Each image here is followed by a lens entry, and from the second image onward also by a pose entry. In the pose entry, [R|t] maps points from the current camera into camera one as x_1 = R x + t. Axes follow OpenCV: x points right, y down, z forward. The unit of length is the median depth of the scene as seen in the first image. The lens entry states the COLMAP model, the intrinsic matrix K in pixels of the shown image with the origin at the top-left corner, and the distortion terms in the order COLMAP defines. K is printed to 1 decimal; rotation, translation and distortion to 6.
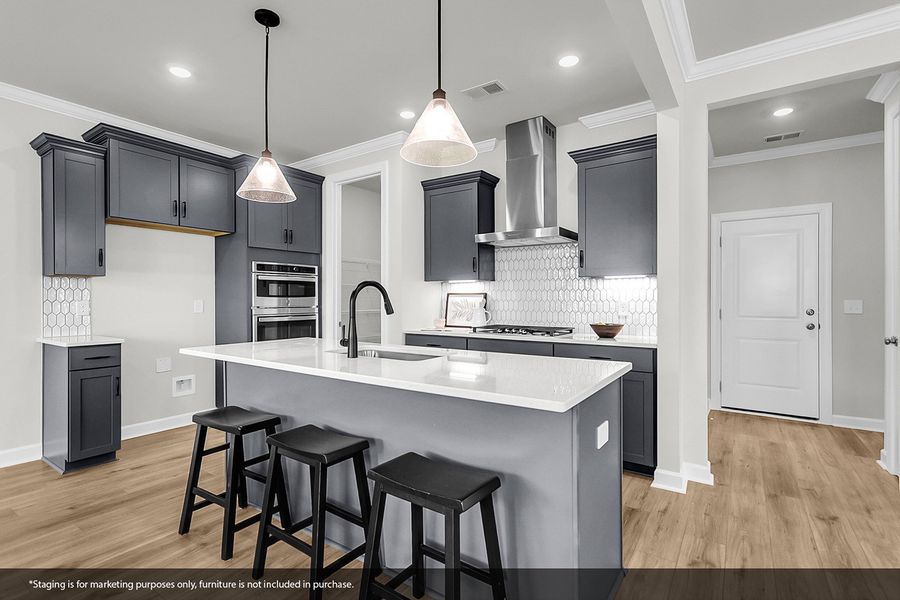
lens RADIAL K [[428.1, 0, 443.8], [0, 428.1, 295.5], [0, 0, 1]] dist [-0.006603, 0.000624]
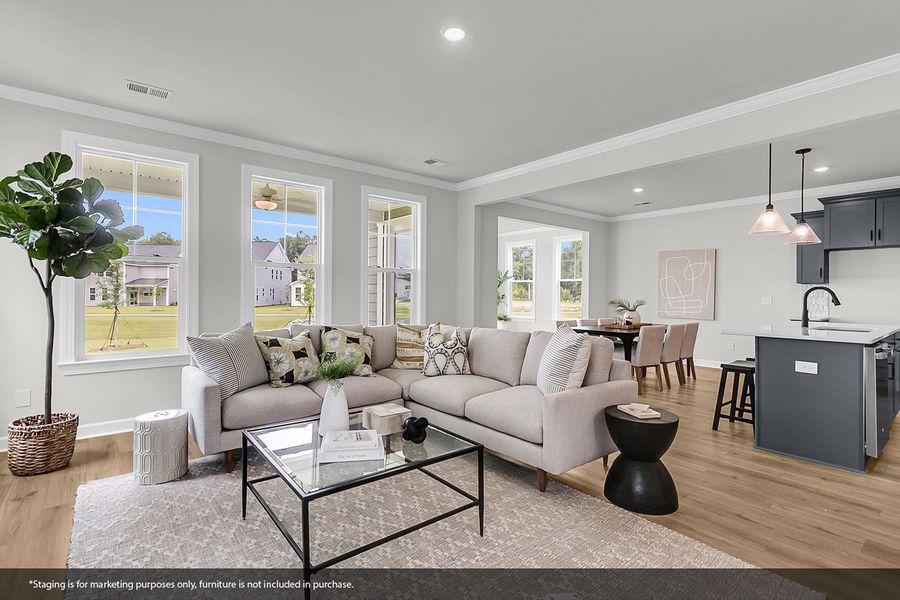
lens RADIAL K [[421.2, 0, 452.4], [0, 421.2, 295.4], [0, 0, 1]] dist [0.000466, 0.001087]
pose [[-0.267384, 0.003220, -0.963585, 1.016795], [0.002511, 0.999993, 0.002645, -0.002939], [0.963587, -0.001712, -0.267390, 0.019252]]
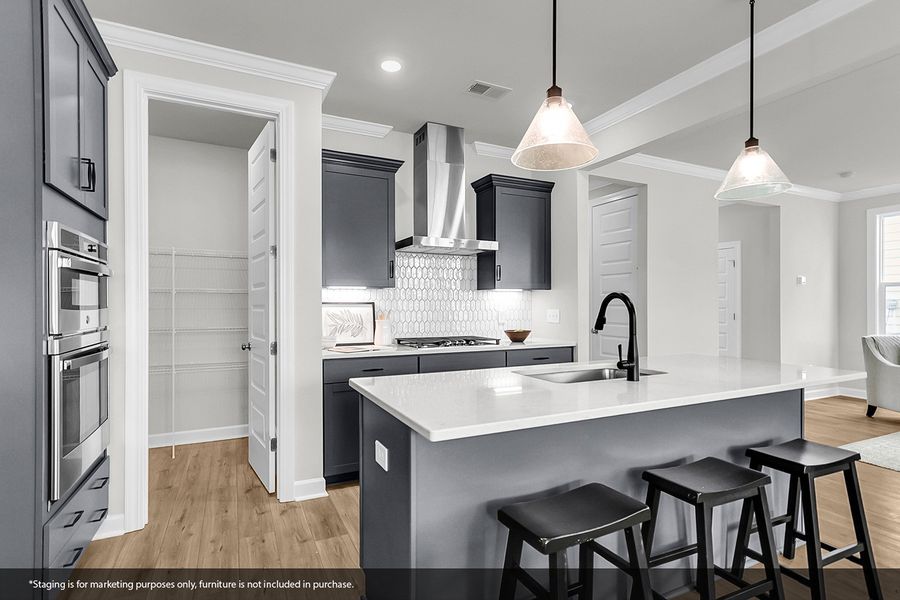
lens RADIAL K [[439.8, 0, 439.3], [0, 439.8, 305.4], [0, 0, 1]] dist [-0.001427, 0.000687]
pose [[0.489025, 0.000033, 0.872270, -0.637532], [-0.006907, 0.999969, 0.003834, -0.004531], [-0.872242, -0.007900, 0.489010, 0.486528]]
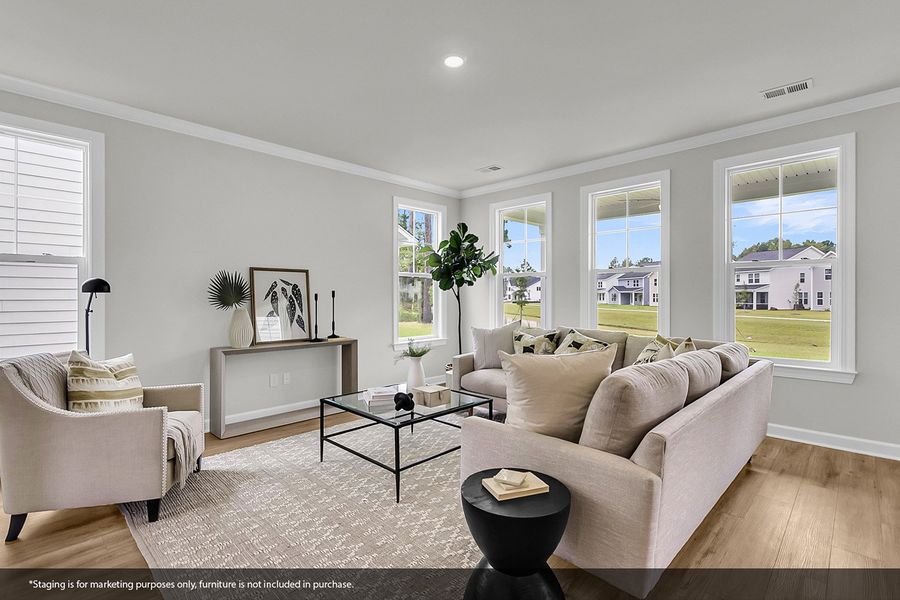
lens RADIAL K [[421.2, 0, 451.4], [0, 421.2, 291.2], [0, 0, 1]] dist [0.000466, 0.001087]
pose [[-0.986966, 0.006978, 0.160778, 0.368992], [0.003092, 0.999697, -0.024407, 0.003792], [-0.160899, -0.023592, -0.986689, 0.478028]]
